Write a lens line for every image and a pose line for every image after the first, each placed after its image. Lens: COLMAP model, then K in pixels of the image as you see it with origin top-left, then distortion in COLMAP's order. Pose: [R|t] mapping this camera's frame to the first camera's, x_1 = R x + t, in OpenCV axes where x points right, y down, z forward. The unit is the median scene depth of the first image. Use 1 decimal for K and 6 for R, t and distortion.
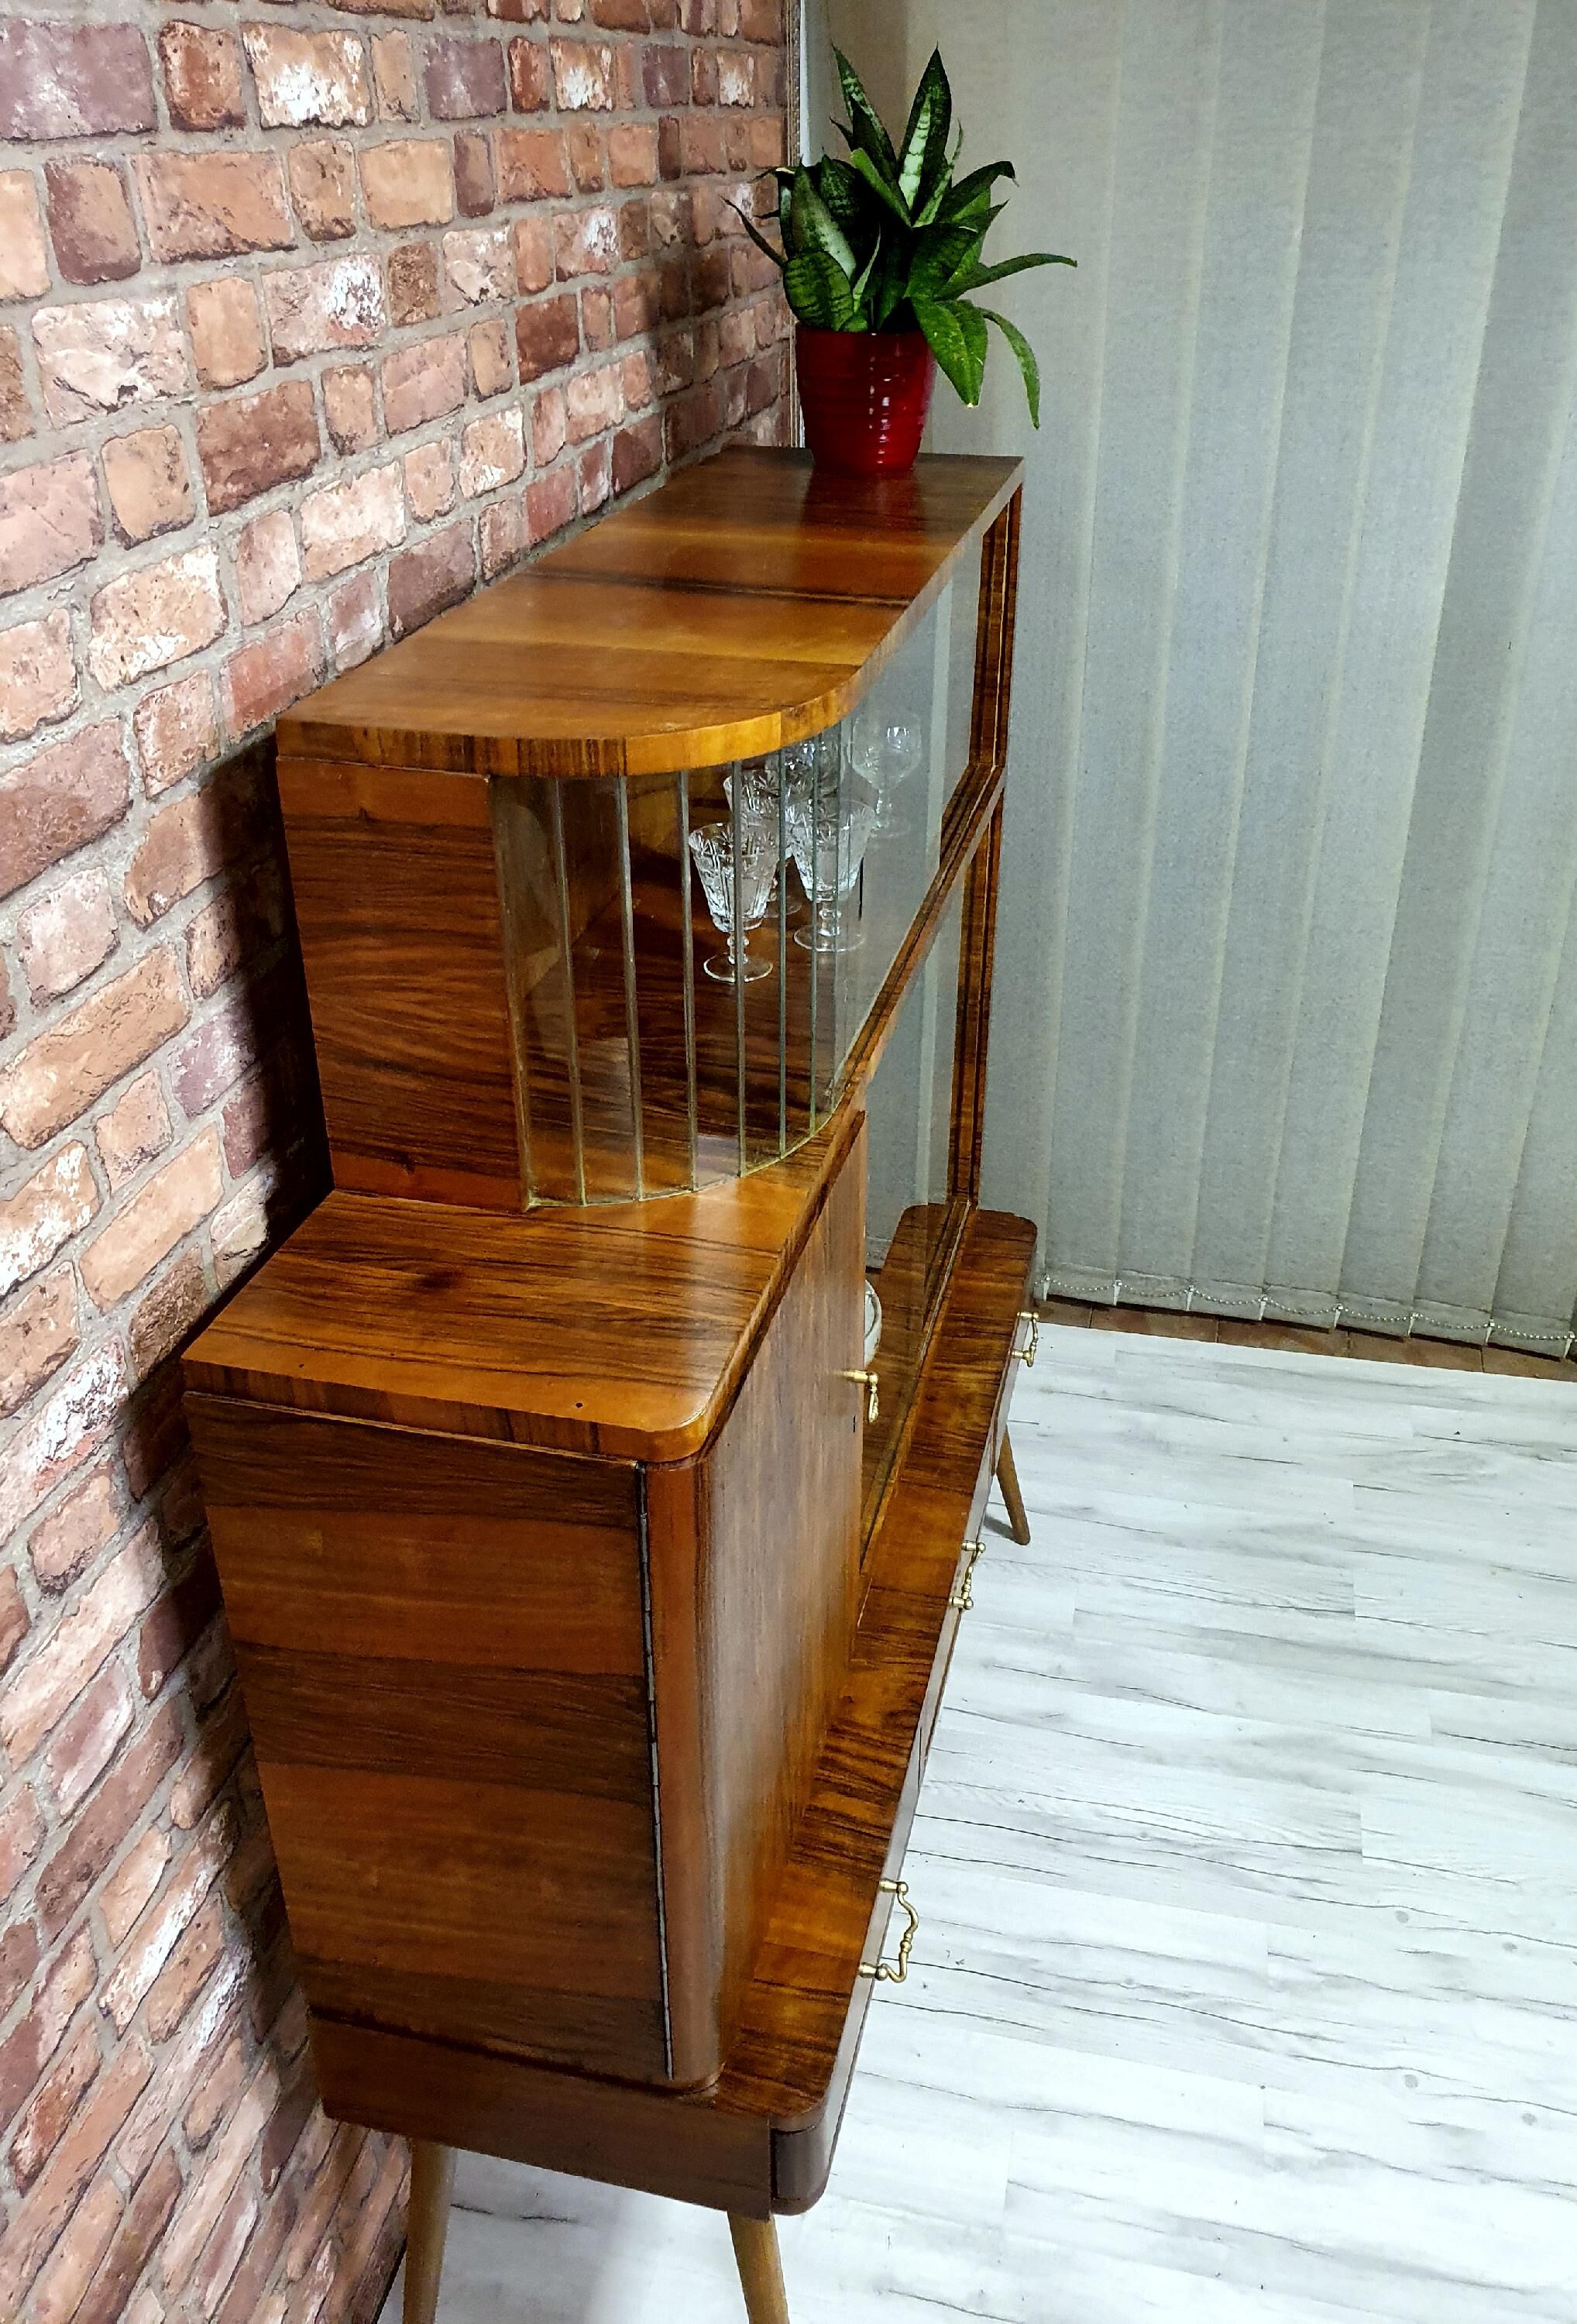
lens RADIAL K [[1872.1, 0, 844.7], [0, 1872.1, 1137.6], [0, 0, 1]] dist [0.021705, -0.013257]
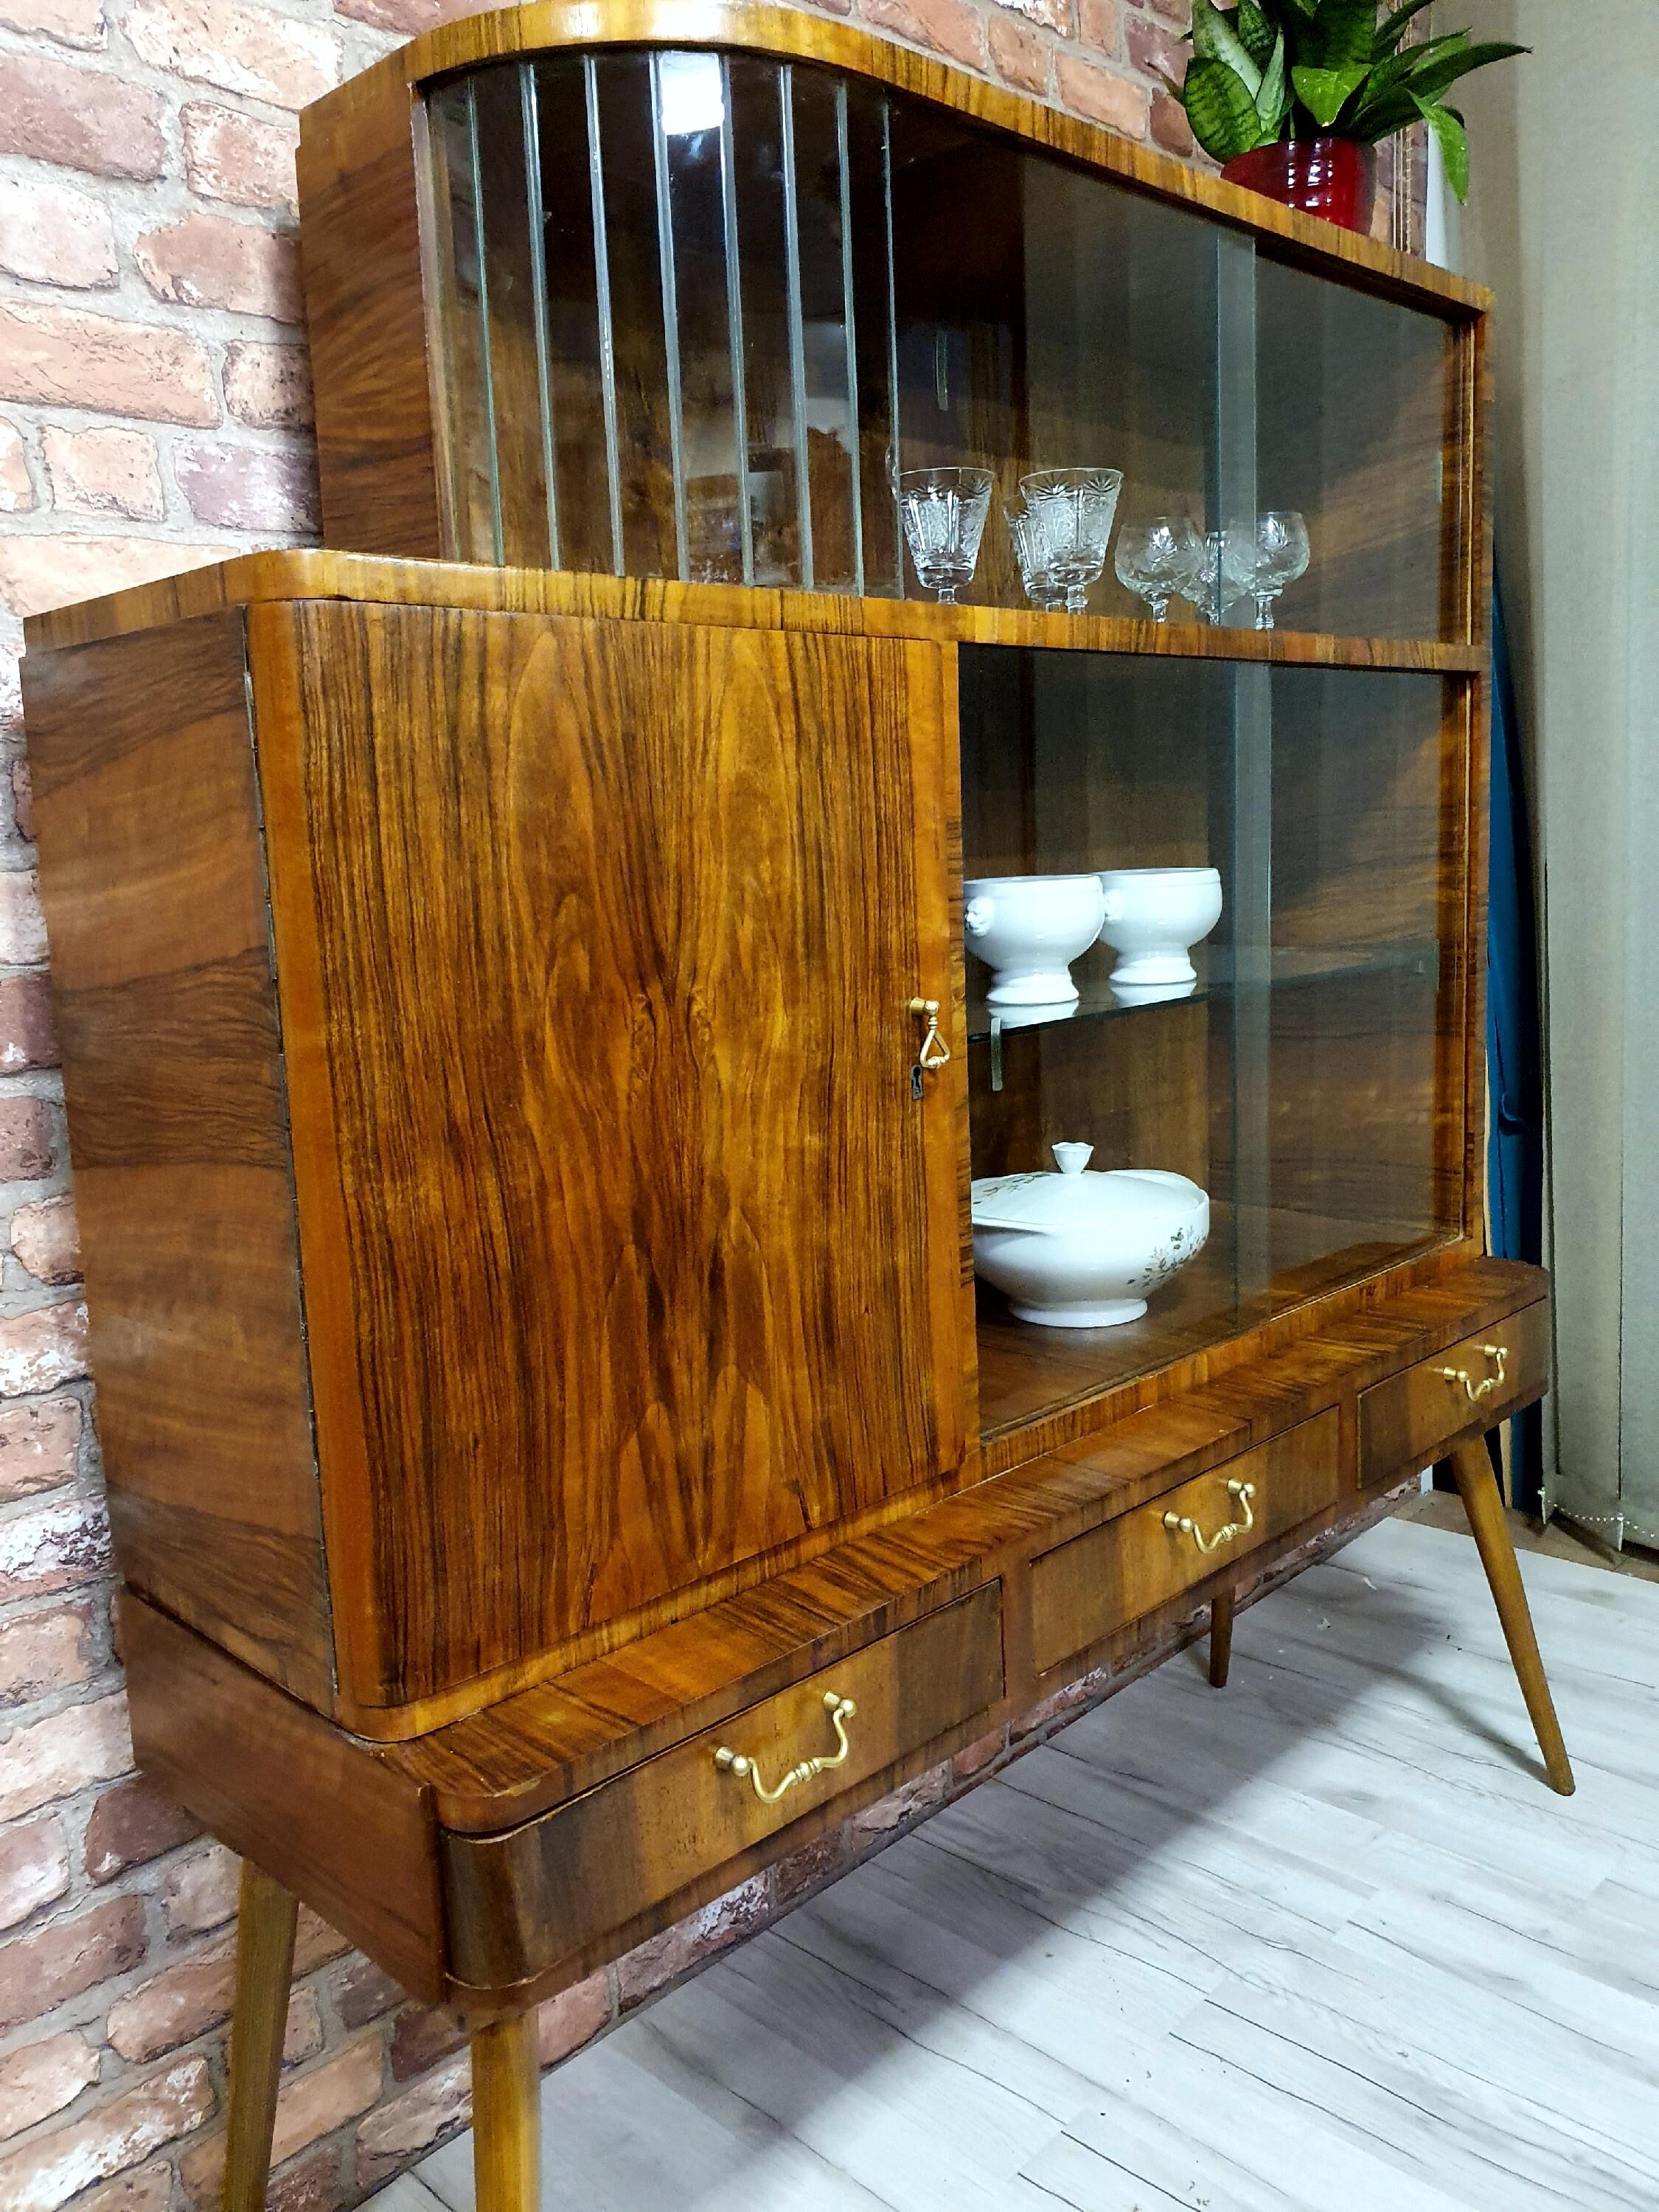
lens RADIAL K [[1763.3, 0, 838.3], [0, 1763.3, 1072.5], [0, 0, 1]] dist [-0.006923, 0.036465]
pose [[0.843250, 0.030832, -0.536637, 0.401533], [-0.217360, 0.932647, -0.287966, 0.399402], [0.491615, 0.359471, 0.793156, 0.429112]]
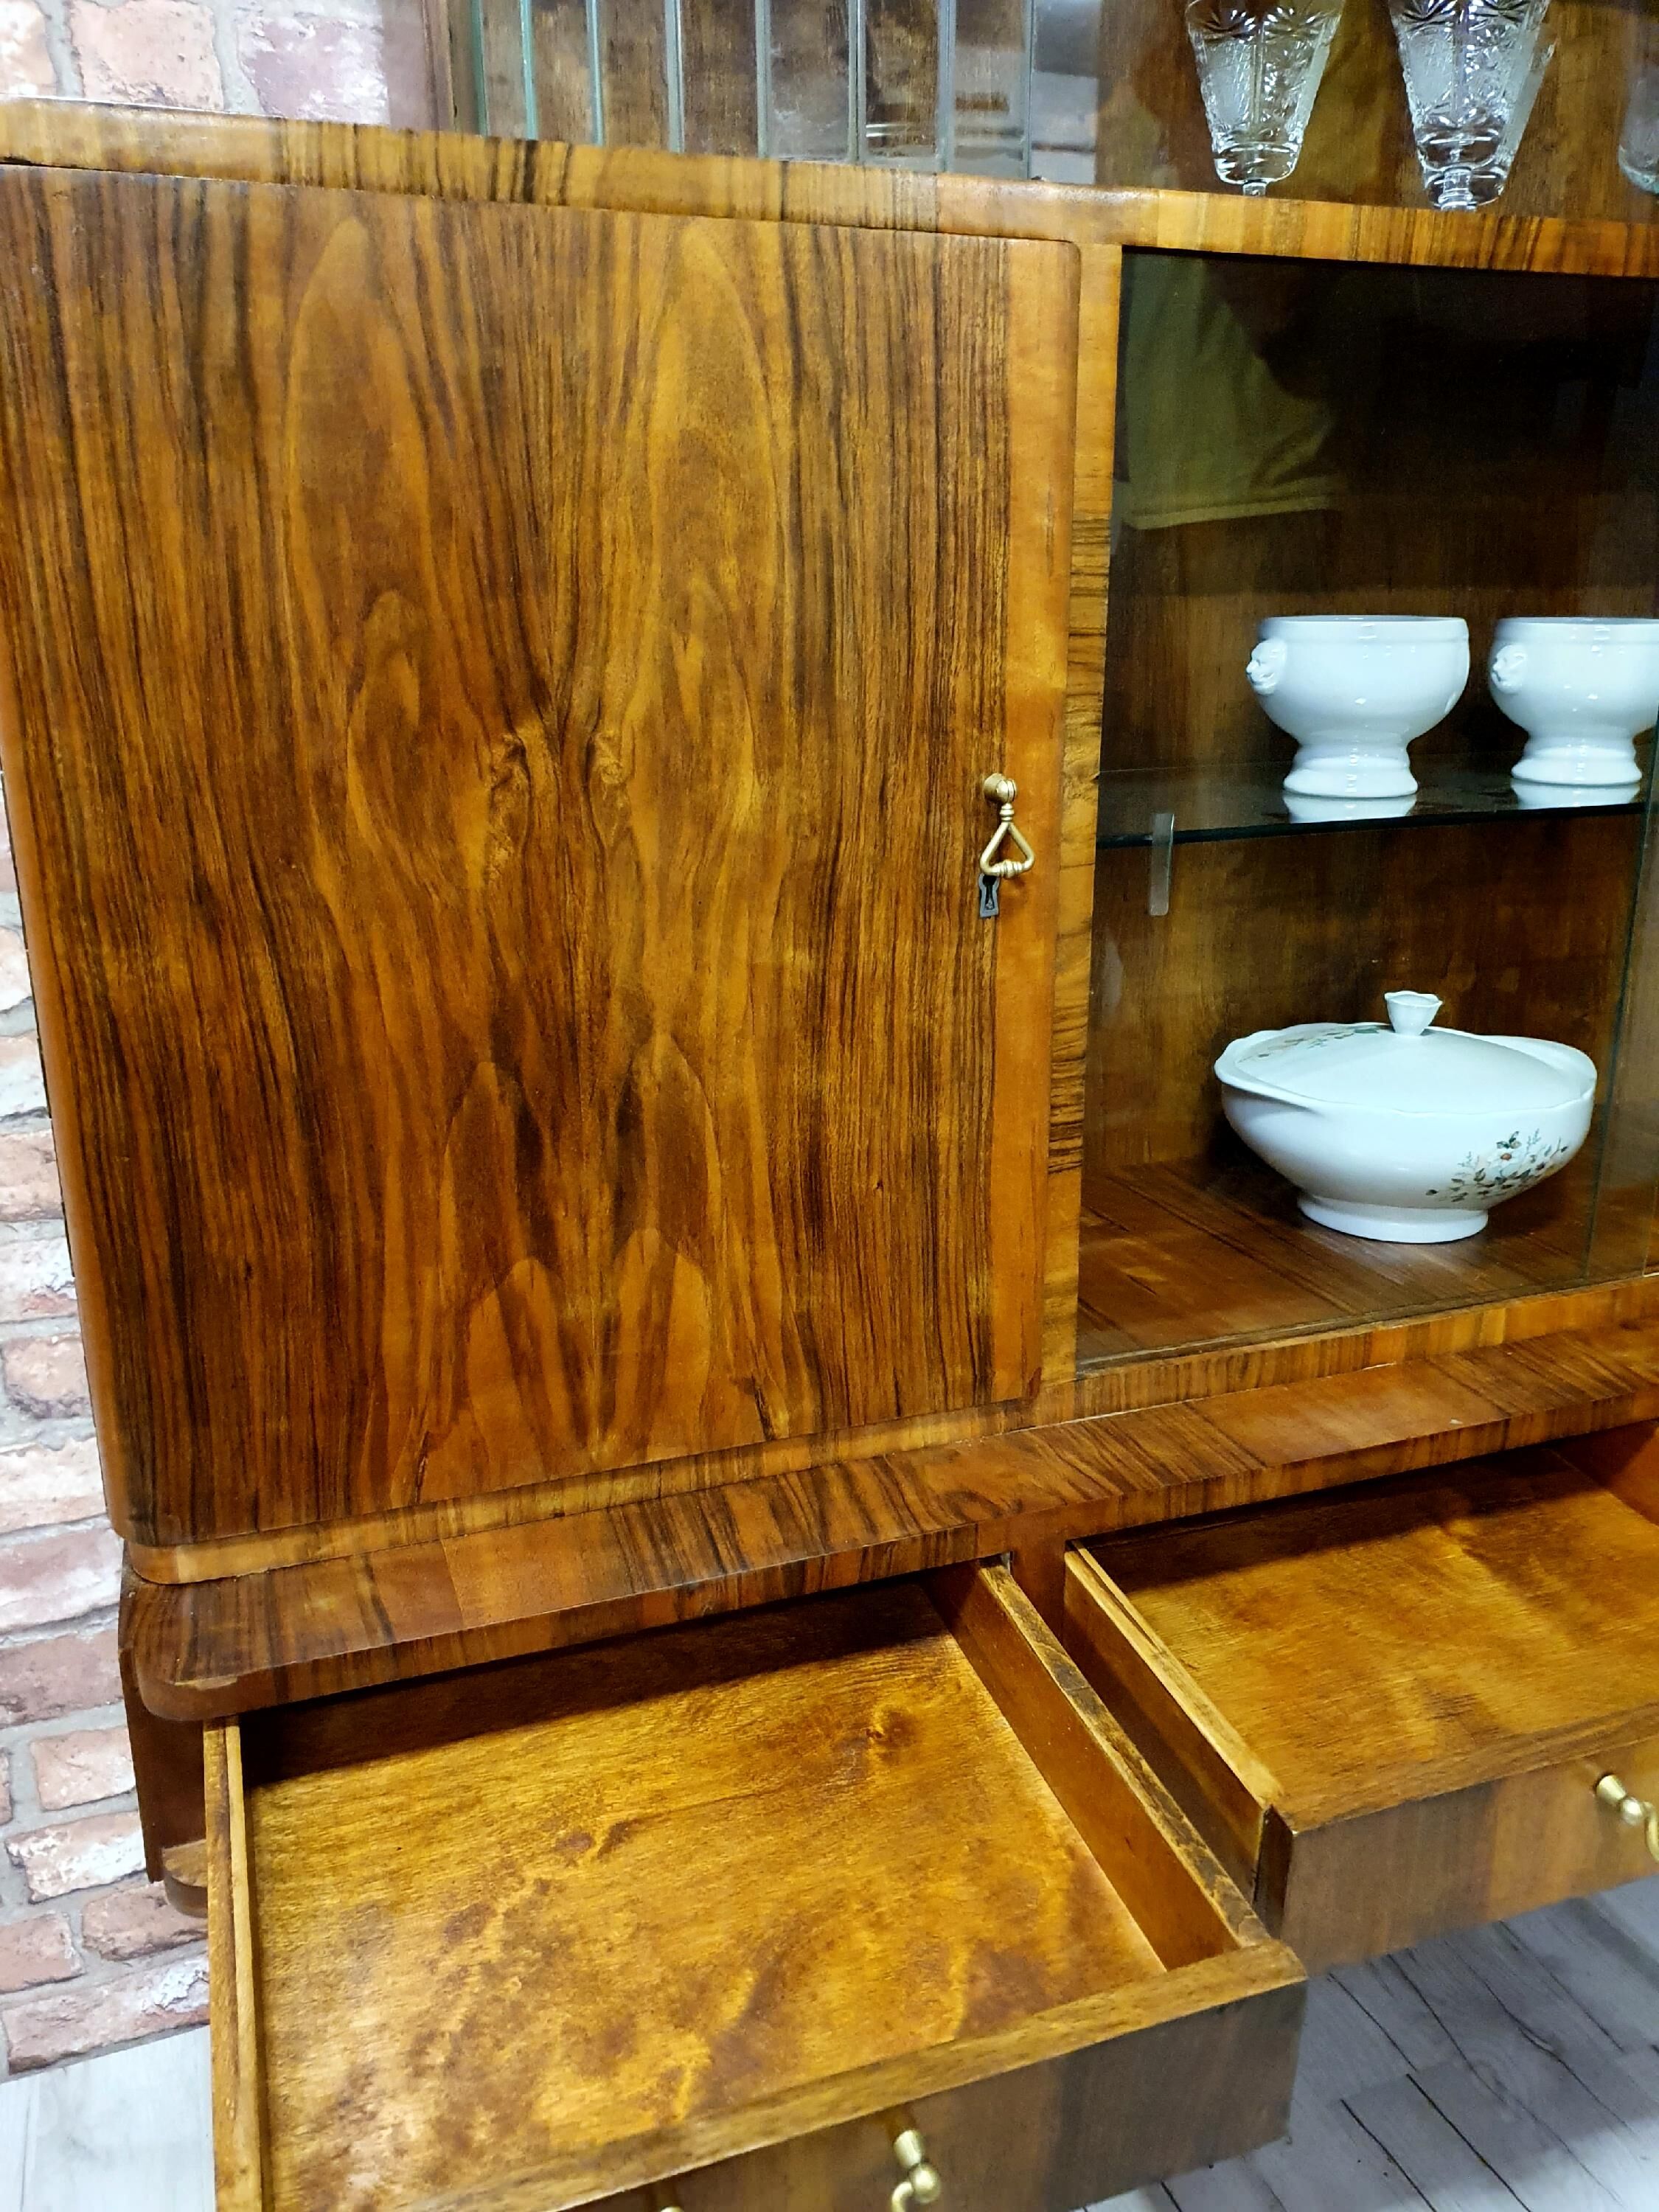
lens RADIAL K [[1763.3, 0, 839.3], [0, 1763.3, 1104.3], [0, 0, 1]] dist [-0.006923, 0.036465]
pose [[0.540872, 0.232469, -0.808341, 0.463345], [-0.403425, 0.914988, -0.006798, 0.254648], [0.738042, 0.329782, 0.588675, 0.724400]]
